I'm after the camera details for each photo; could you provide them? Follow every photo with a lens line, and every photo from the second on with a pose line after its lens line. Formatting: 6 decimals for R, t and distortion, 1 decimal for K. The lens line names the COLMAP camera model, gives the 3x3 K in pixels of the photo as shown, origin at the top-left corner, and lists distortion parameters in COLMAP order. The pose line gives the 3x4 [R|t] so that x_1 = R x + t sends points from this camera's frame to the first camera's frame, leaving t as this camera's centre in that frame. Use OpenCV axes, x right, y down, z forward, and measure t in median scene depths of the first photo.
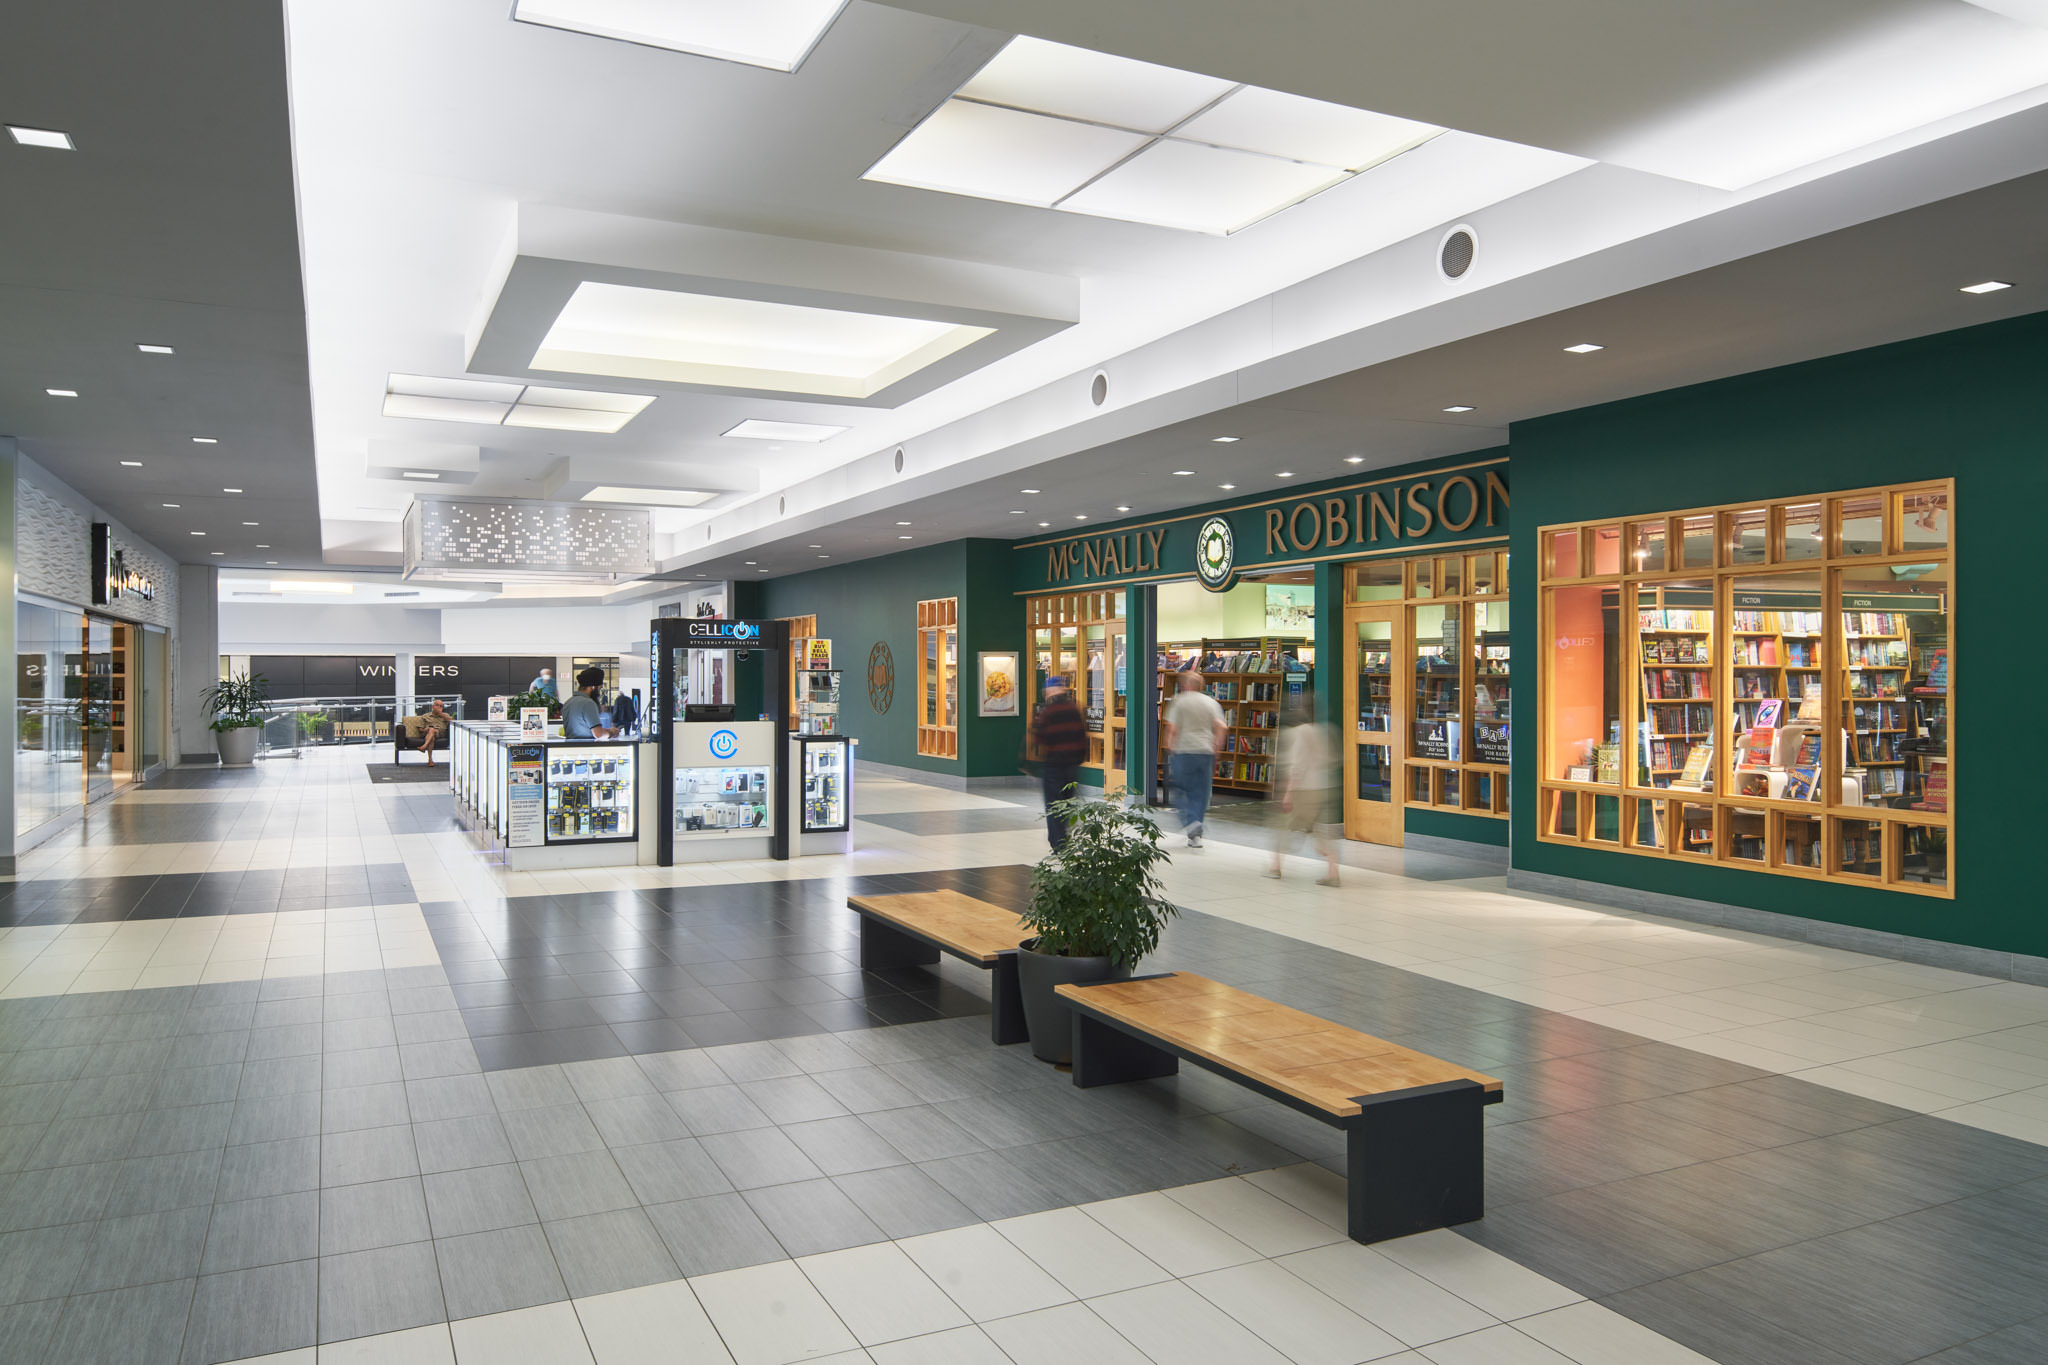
lens RADIAL K [[1416.4, 0, 1024.0], [0, 1416.4, 682.5], [0, 0, 1]] dist [-0.001314, -0.001119]
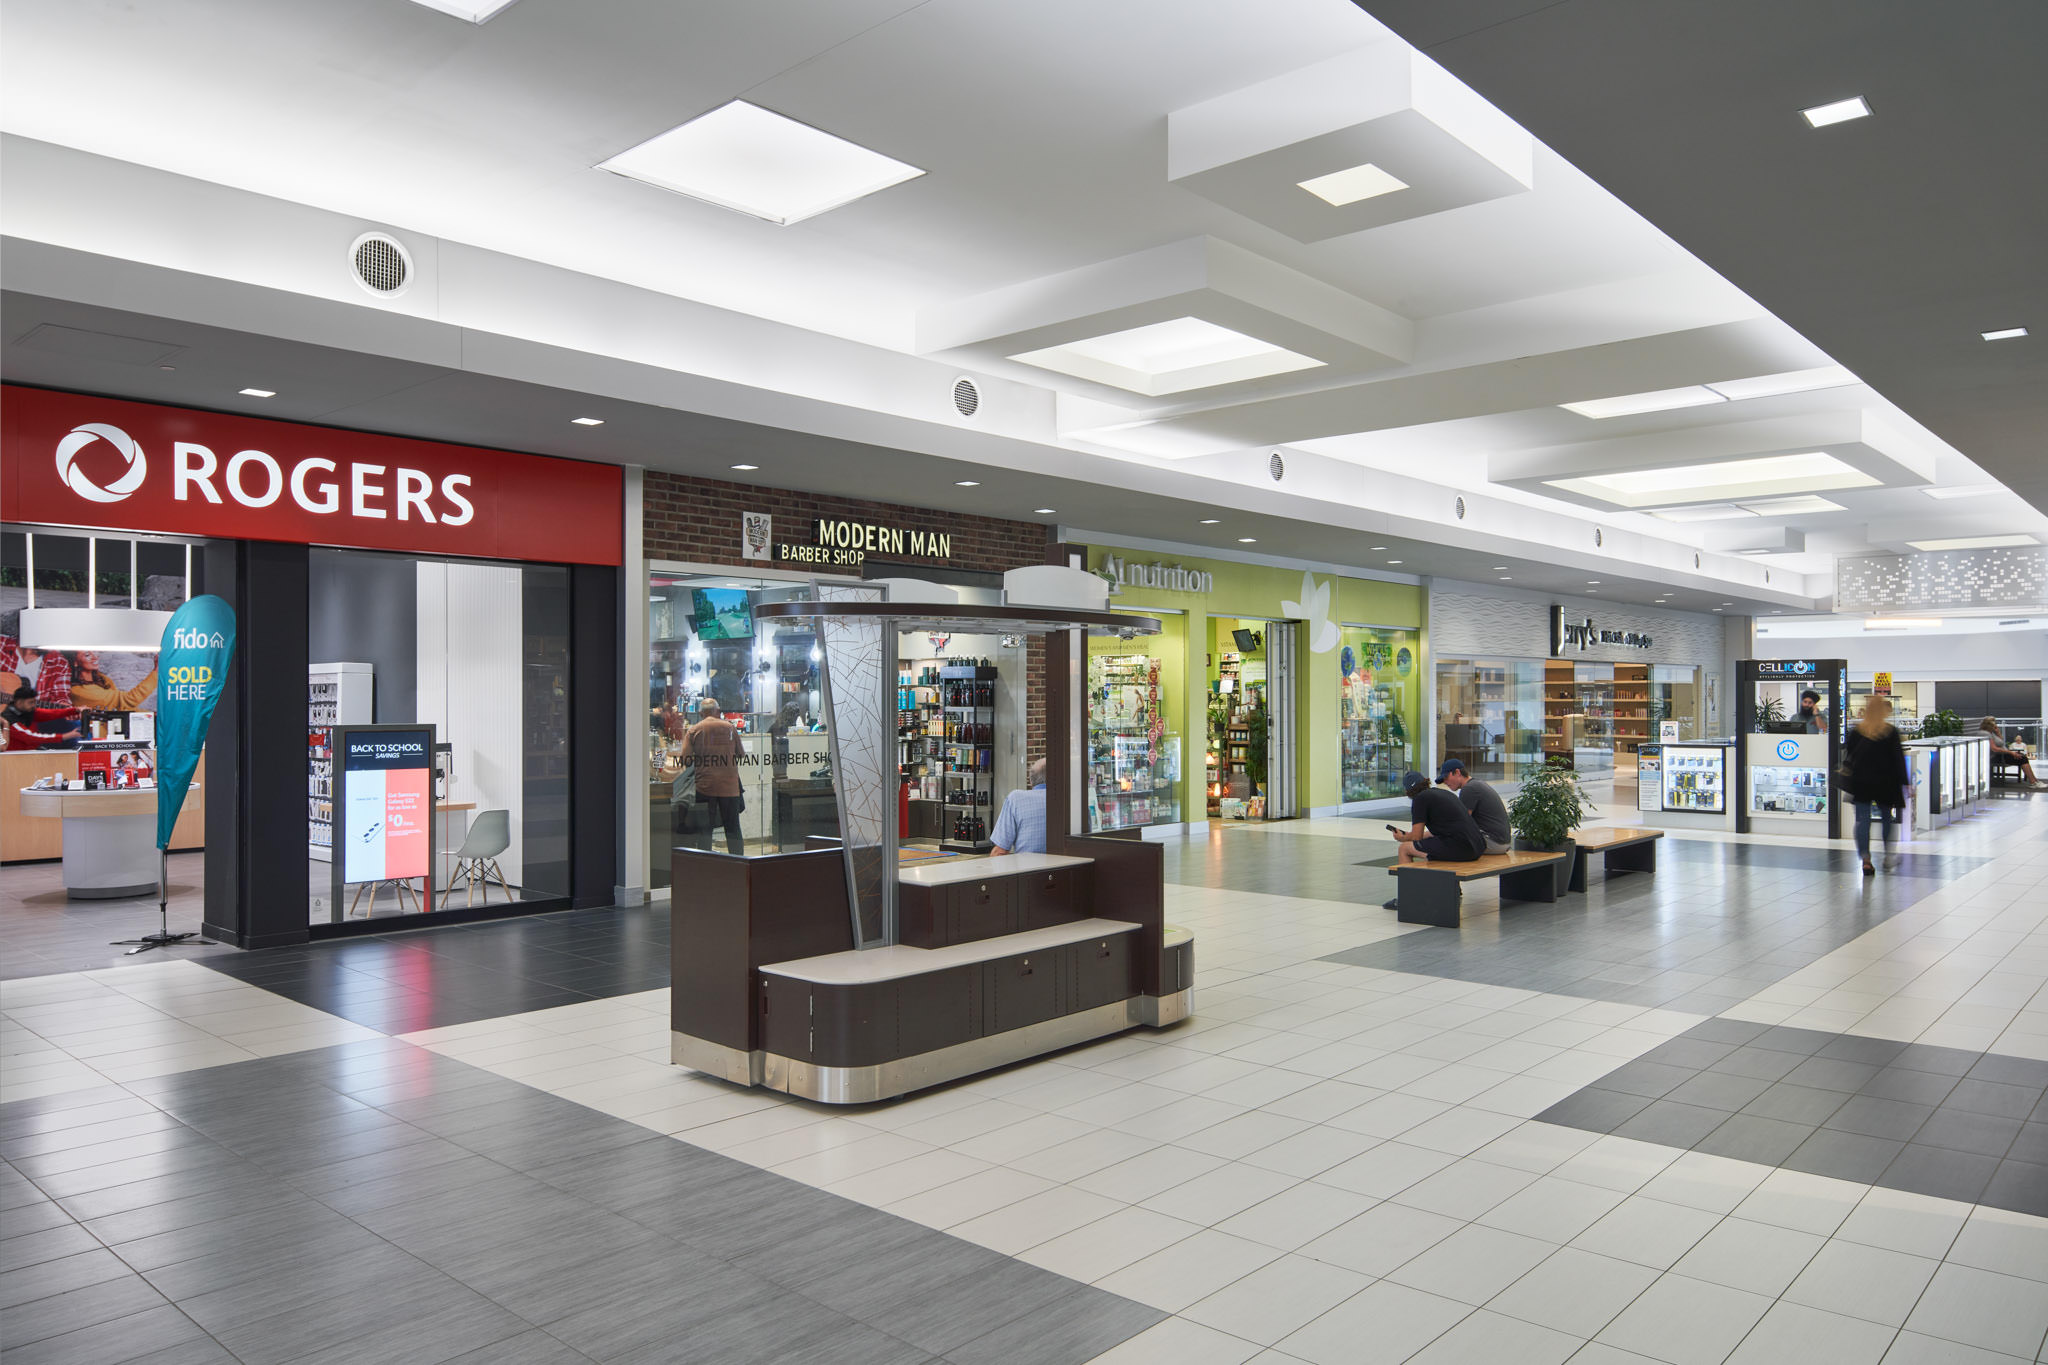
lens RADIAL K [[1416.4, 0, 1024.0], [0, 1416.4, 682.5], [0, 0, 1]] dist [-0.001314, -0.001119]
pose [[0.373760, -0.011477, -0.927454, 0.793544], [-0.003987, 0.999894, -0.013980, -0.000327], [0.927517, 0.008923, 0.373675, -0.210787]]
